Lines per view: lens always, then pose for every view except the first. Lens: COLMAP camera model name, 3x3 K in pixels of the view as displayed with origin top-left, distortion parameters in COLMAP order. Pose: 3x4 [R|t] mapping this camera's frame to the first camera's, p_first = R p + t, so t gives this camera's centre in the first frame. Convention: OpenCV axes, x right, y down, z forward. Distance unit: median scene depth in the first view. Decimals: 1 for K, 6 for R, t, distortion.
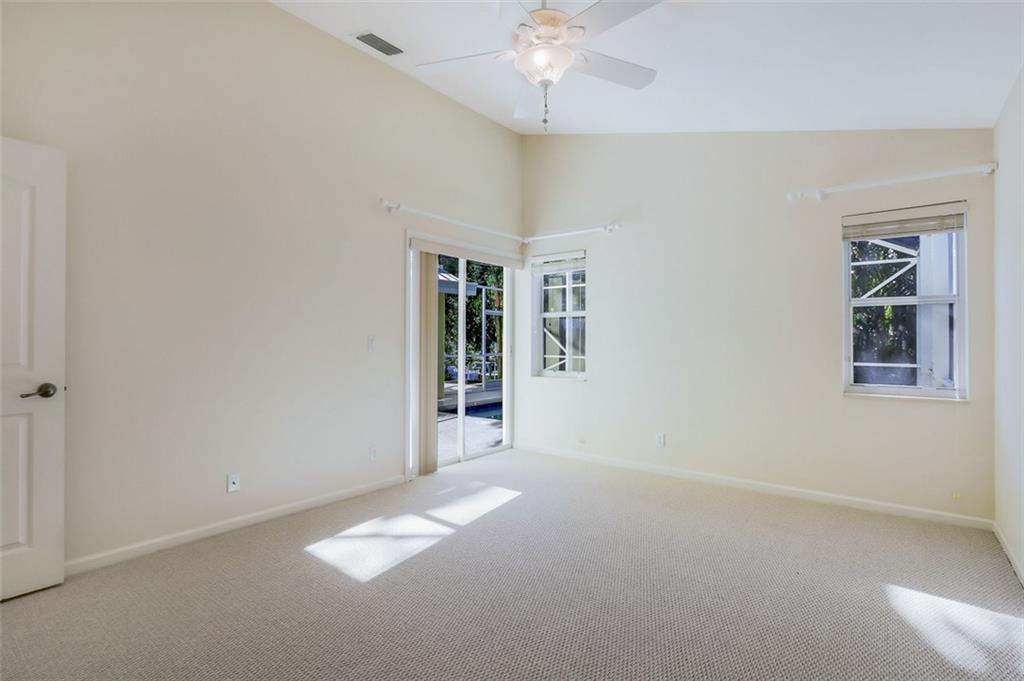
lens RADIAL K [[505.1, 0, 512.0], [0, 505.1, 340.5], [0, 0, 1]] dist [0.000245, 0.000023]
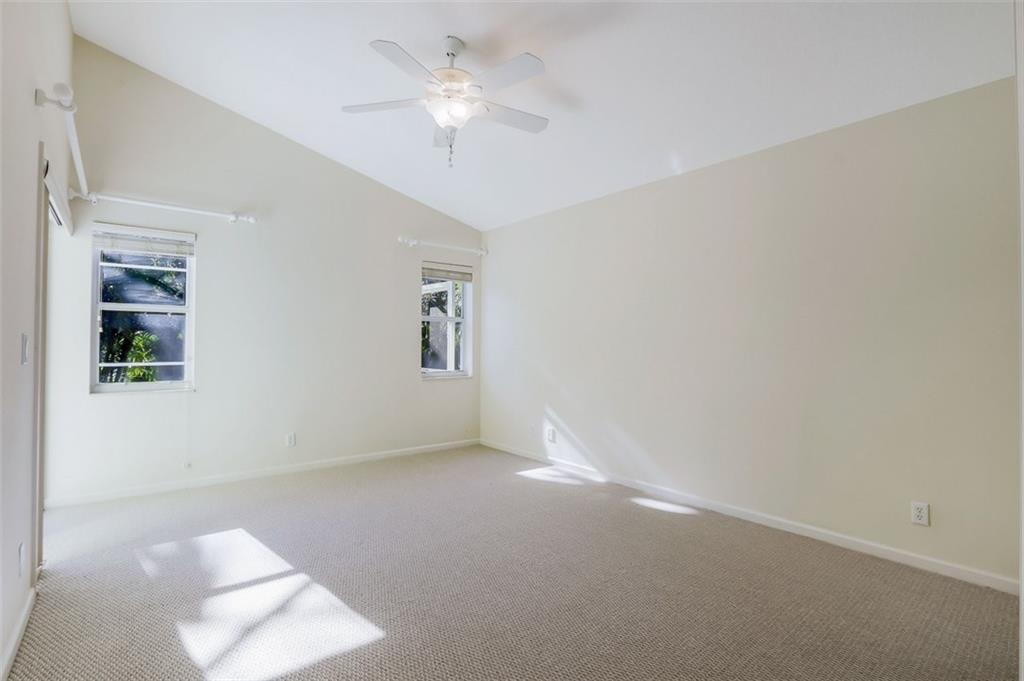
lens RADIAL K [[483.1, 0, 512.0], [0, 483.1, 340.5], [0, 0, 1]] dist [0.000252, 0.000329]
pose [[0.214970, 0.002486, 0.976618, -0.659550], [-0.006458, 0.999979, -0.001124, -0.007121], [-0.976599, -0.006065, 0.214981, 0.401505]]
